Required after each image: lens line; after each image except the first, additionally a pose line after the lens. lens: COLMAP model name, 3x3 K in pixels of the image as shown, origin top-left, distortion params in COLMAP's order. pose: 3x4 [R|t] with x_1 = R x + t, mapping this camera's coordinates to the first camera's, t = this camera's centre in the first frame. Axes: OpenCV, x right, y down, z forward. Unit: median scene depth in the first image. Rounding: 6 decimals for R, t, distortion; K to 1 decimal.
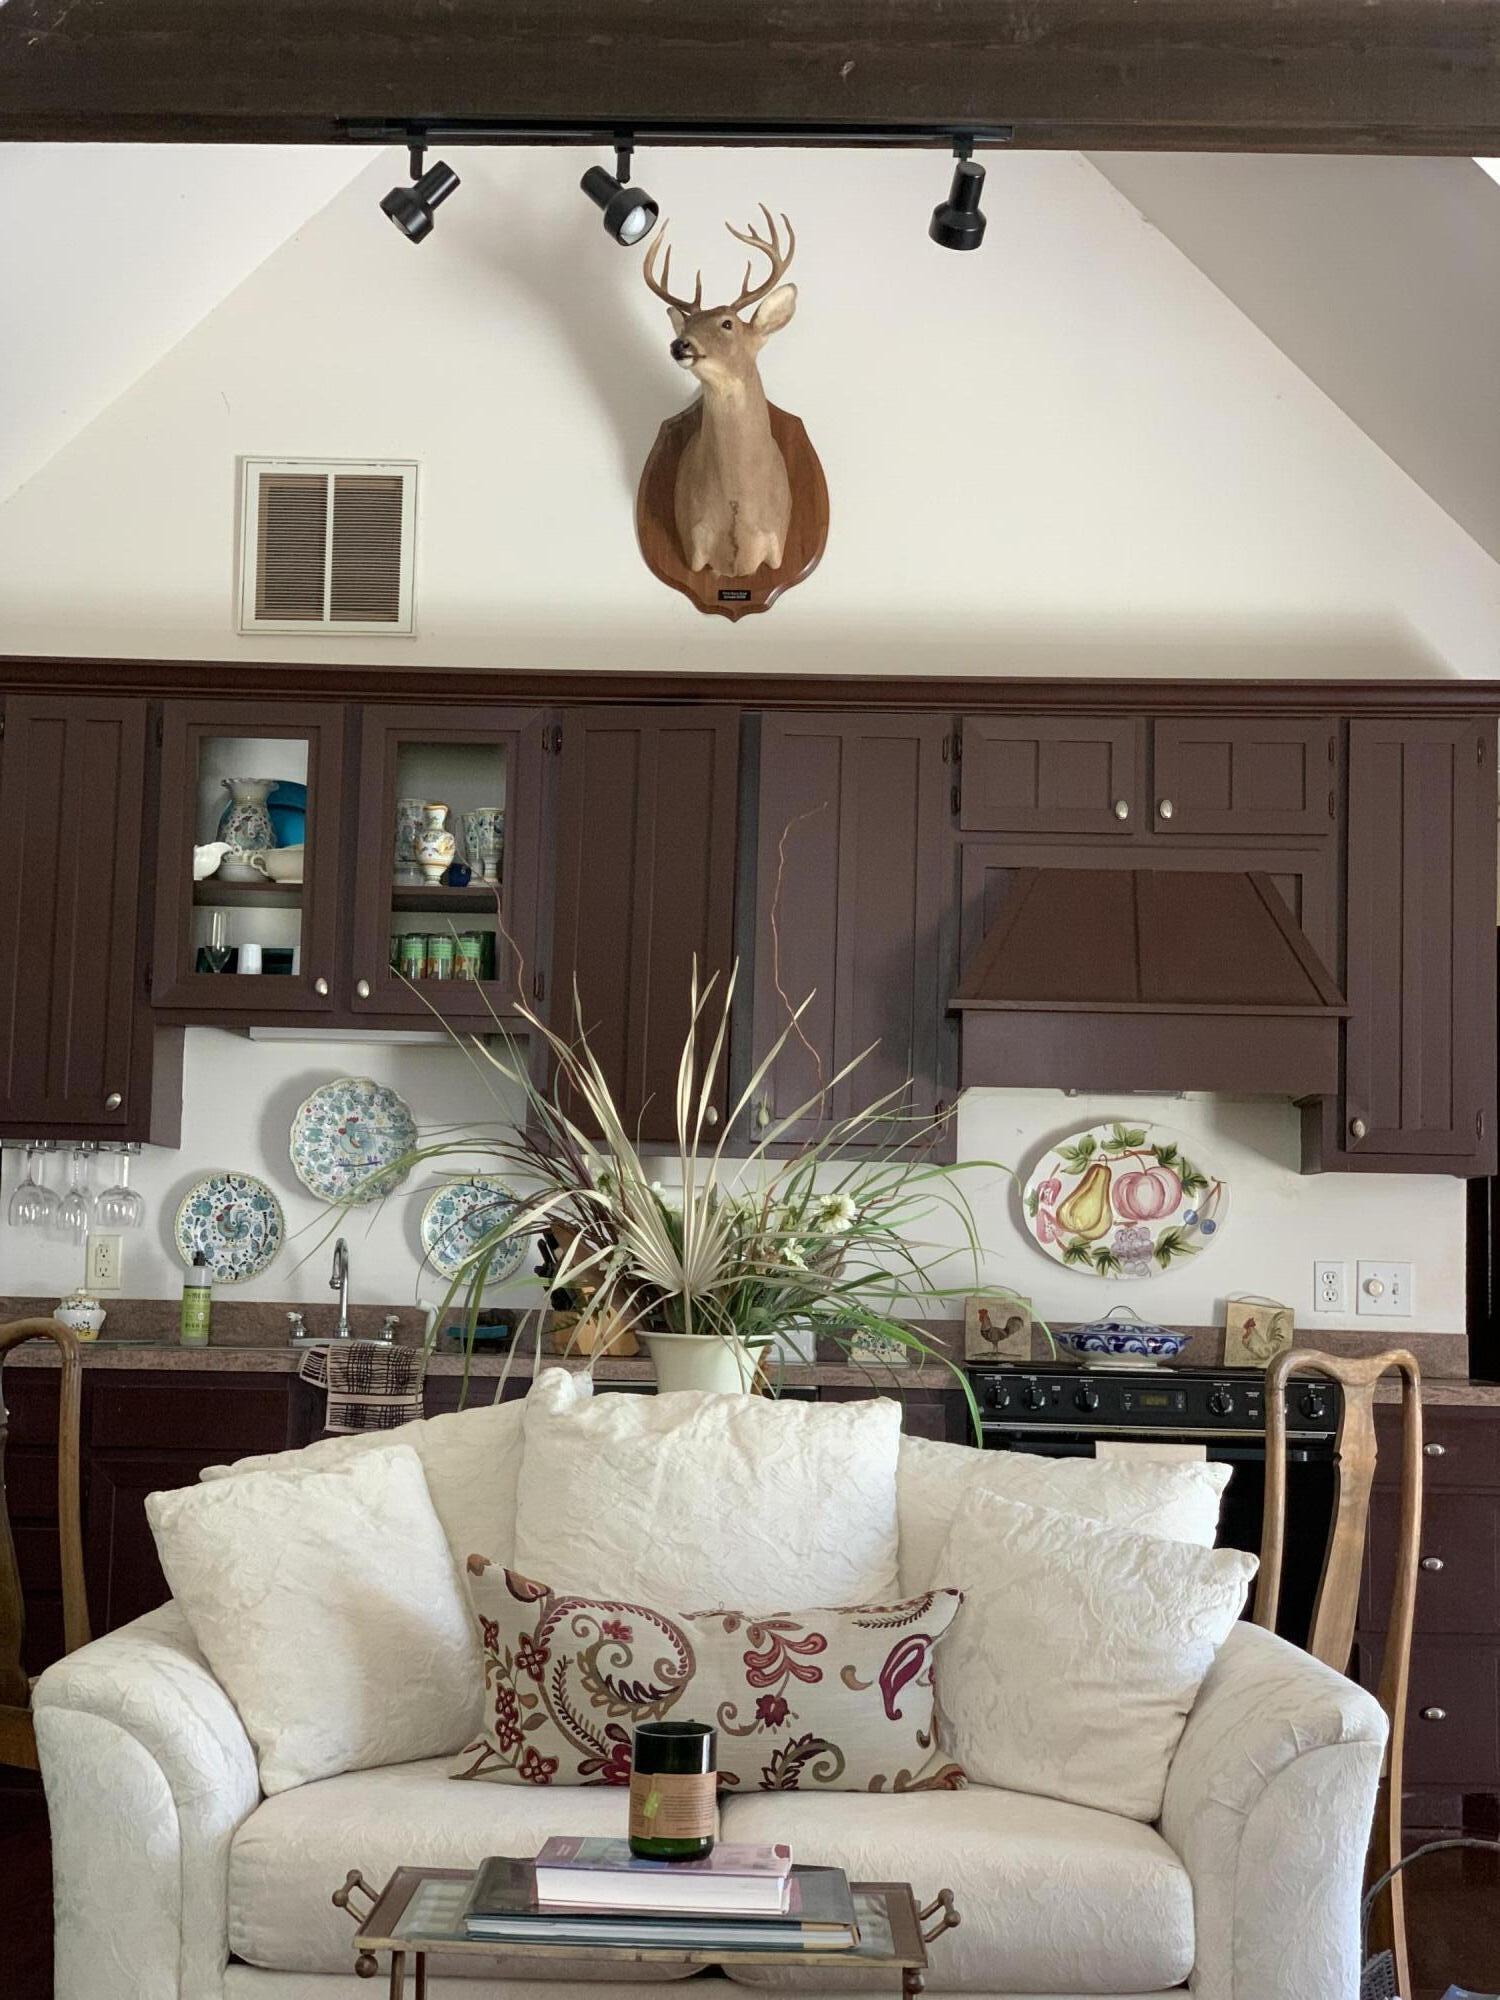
lens RADIAL K [[2995.2, 0, 739.1], [0, 2995.2, 1109.6], [0, 0, 1]] dist [-0.020150, 1.491413]
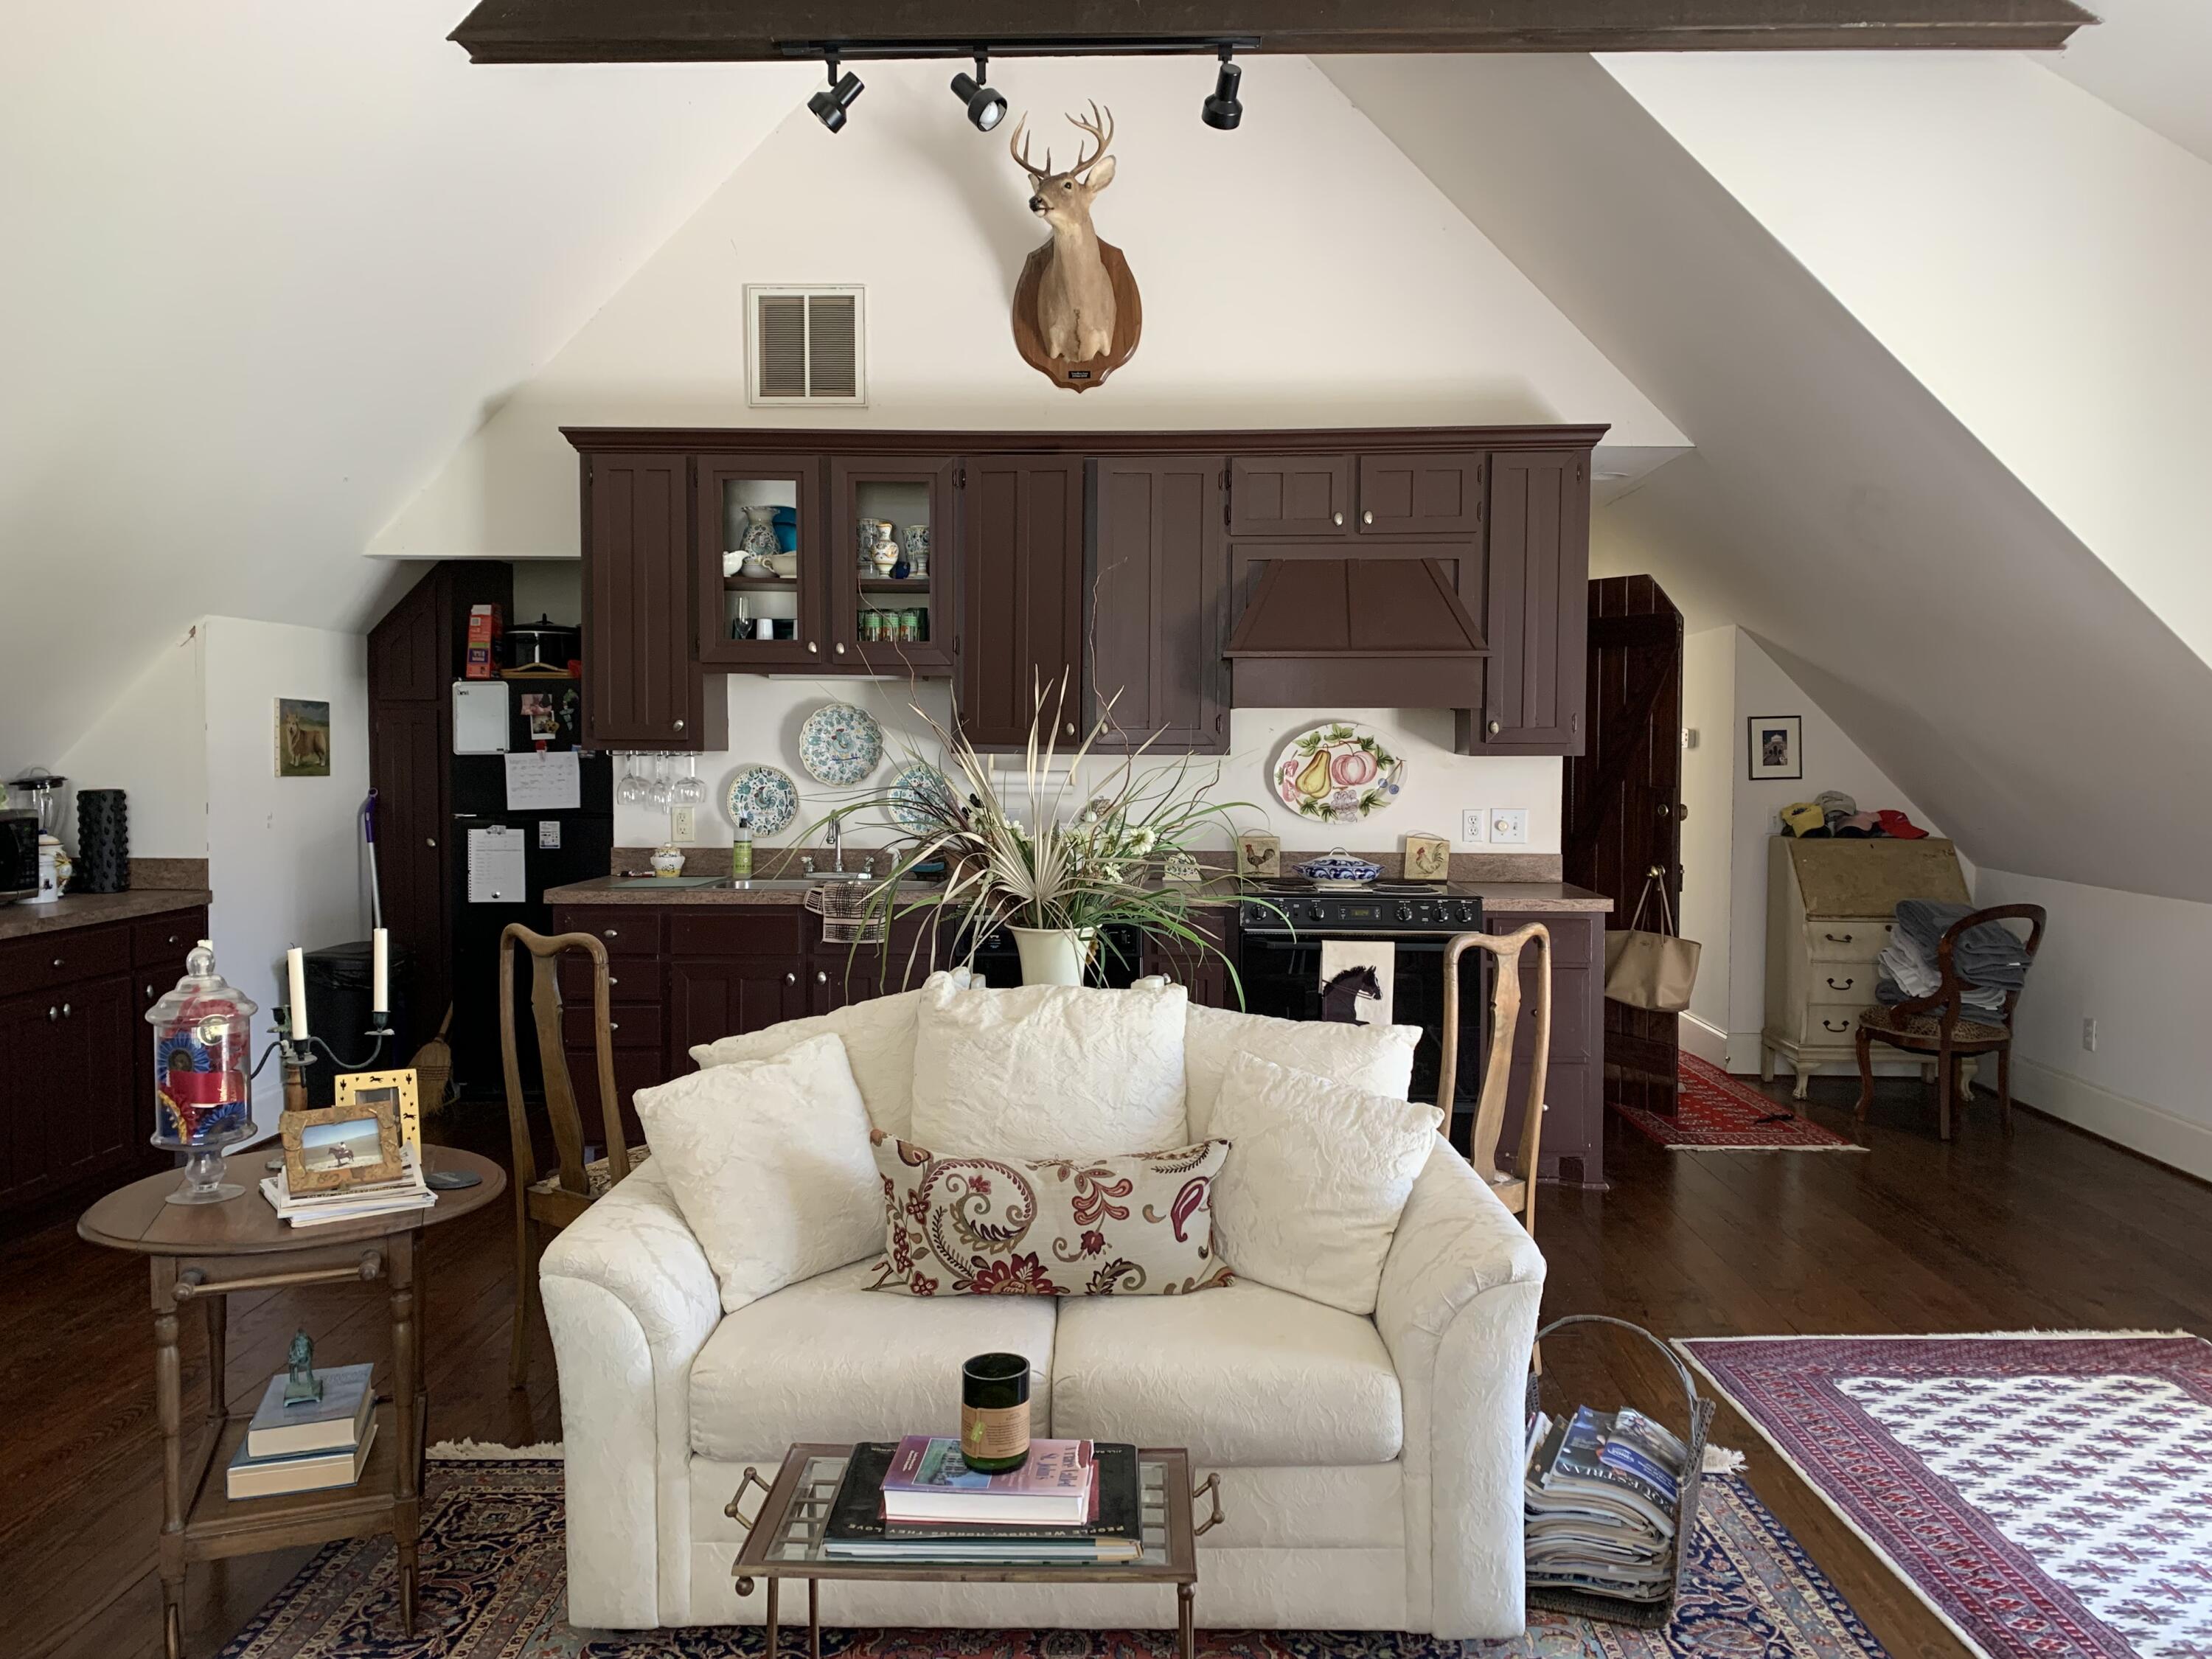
lens RADIAL K [[1653.2, 0, 1106.0], [0, 1653.2, 829.5], [0, 0, 1]] dist [0.148381, -0.122337]
pose [[0.999780, -0.018753, -0.009406, 0.016681], [0.019716, 0.993094, 0.115654, -0.045640], [0.007172, -0.115814, 0.993245, 0.155970]]
